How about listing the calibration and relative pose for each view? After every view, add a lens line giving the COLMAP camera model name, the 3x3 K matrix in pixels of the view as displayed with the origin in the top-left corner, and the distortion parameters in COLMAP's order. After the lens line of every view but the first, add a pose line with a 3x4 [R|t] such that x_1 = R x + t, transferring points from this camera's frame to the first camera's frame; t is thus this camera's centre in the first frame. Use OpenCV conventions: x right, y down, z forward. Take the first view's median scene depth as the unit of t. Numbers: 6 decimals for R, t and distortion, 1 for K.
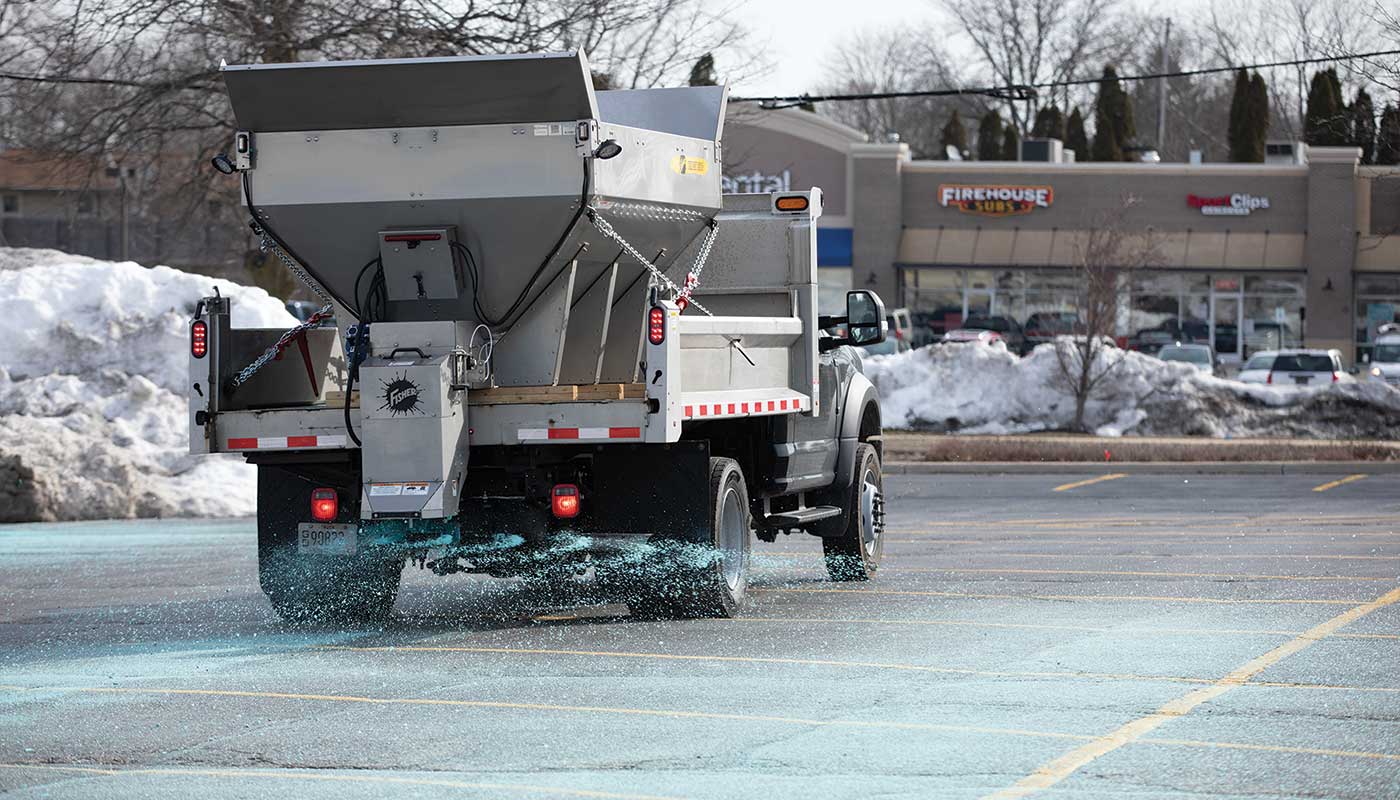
lens RADIAL K [[4063.1, 0, 700.0], [0, 4063.1, 400.0], [0, 0, 1]] dist [0.080864, 0.519468]
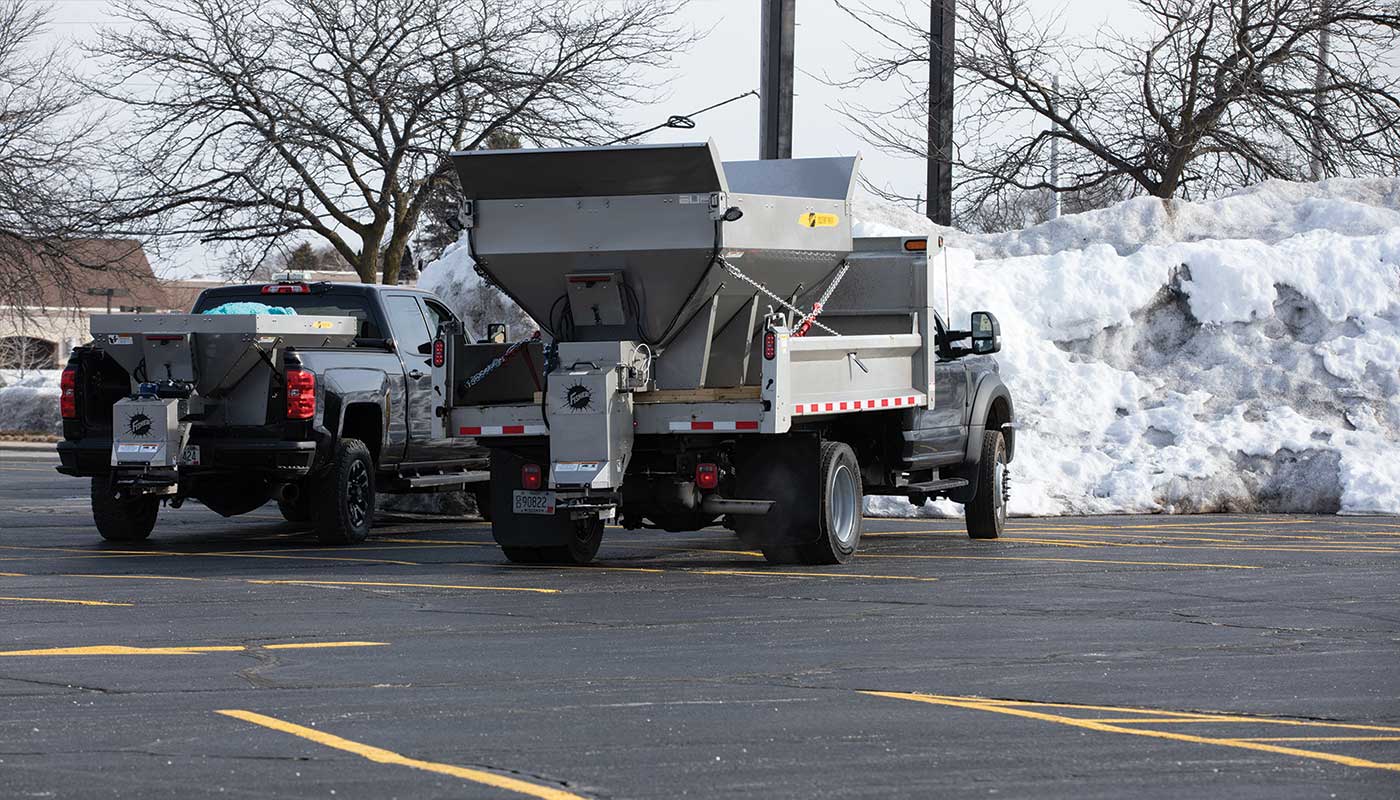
lens RADIAL K [[3748.8, 0, 700.0], [0, 3748.8, 400.0], [0, 0, 1]] dist [-0.282348, 0.133919]
pose [[0.993310, 0.005540, -0.115342, 0.107030], [-0.004463, 0.999944, 0.009587, -0.011884], [0.115389, -0.009008, 0.993280, -0.223710]]
